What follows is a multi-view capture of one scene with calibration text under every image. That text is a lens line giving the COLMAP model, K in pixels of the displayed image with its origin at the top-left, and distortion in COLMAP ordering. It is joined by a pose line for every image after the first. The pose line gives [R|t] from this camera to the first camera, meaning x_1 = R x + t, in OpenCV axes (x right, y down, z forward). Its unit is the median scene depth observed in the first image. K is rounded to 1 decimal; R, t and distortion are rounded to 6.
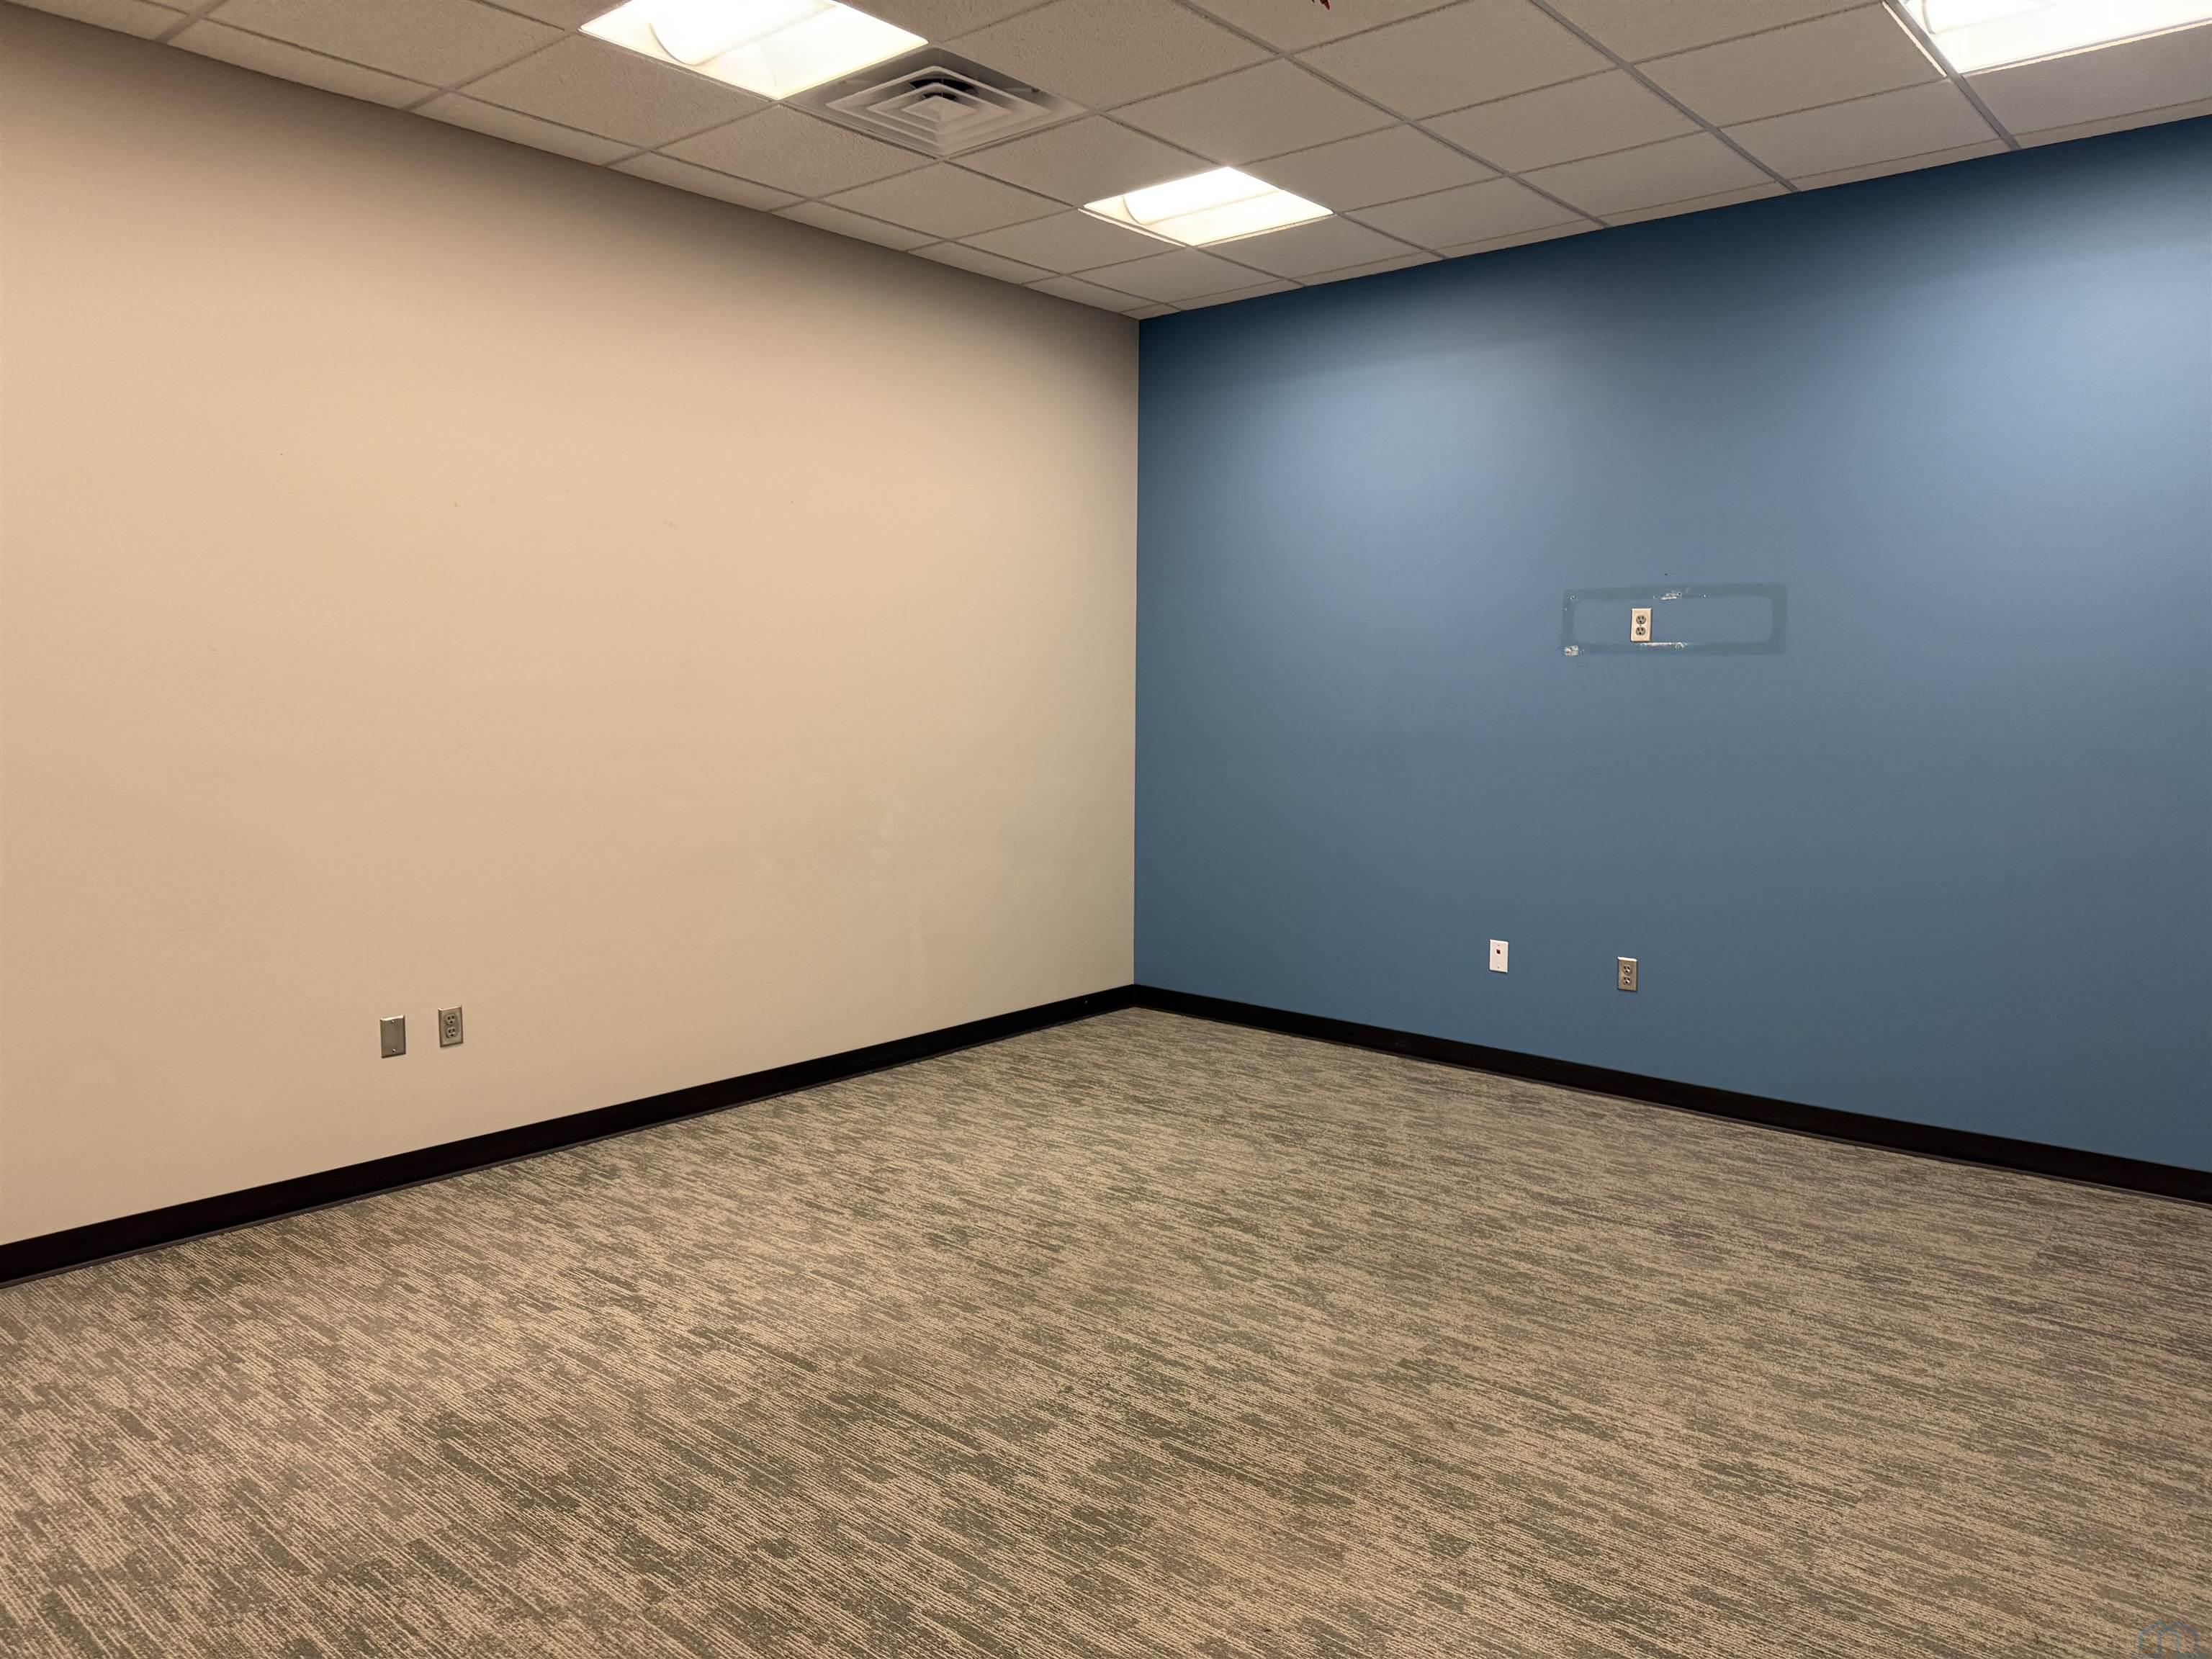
lens RADIAL K [[1516.6, 0, 1155.9], [0, 1516.6, 767.3], [0, 0, 1]] dist [0.059230, -0.066709]
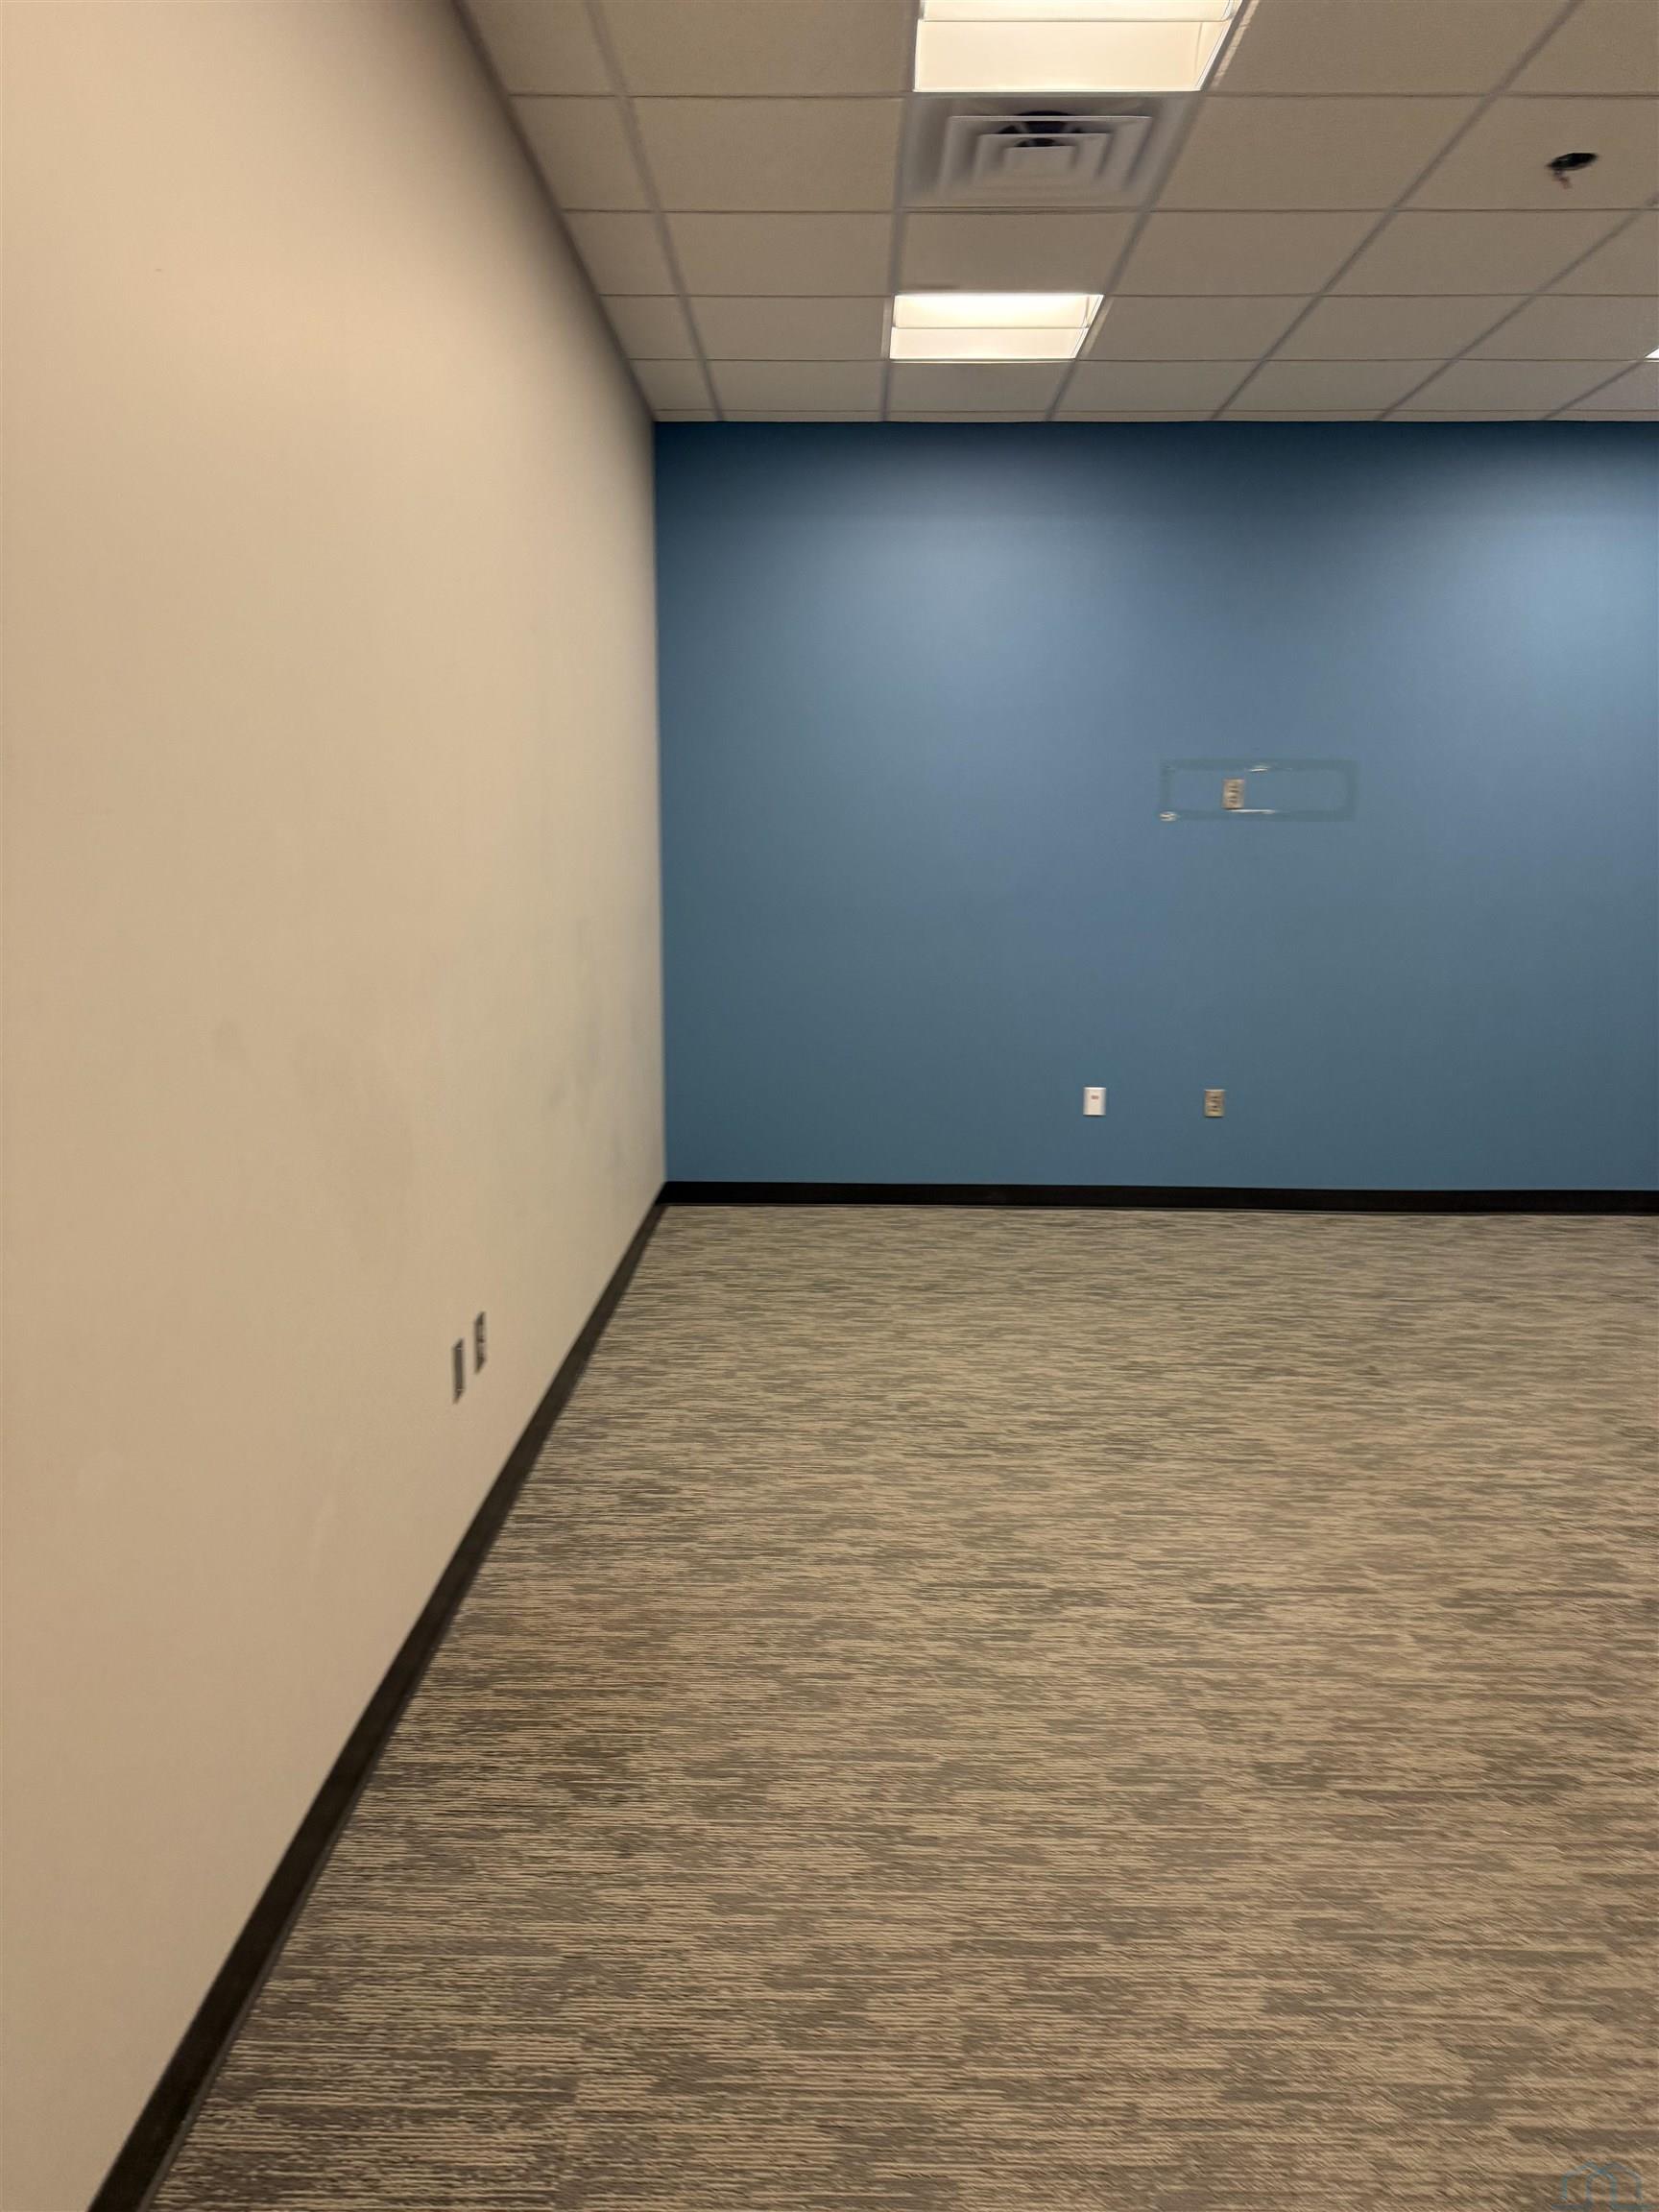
lens RADIAL K [[1516.6, 0, 721.6], [0, 1516.6, 1062.6], [0, 0, 1]] dist [0.059230, -0.066709]
pose [[0.782089, -0.088422, 0.616861, -0.834243], [0.037196, 0.994741, 0.095429, -0.020986], [-0.622055, -0.051689, 0.781265, 0.416918]]
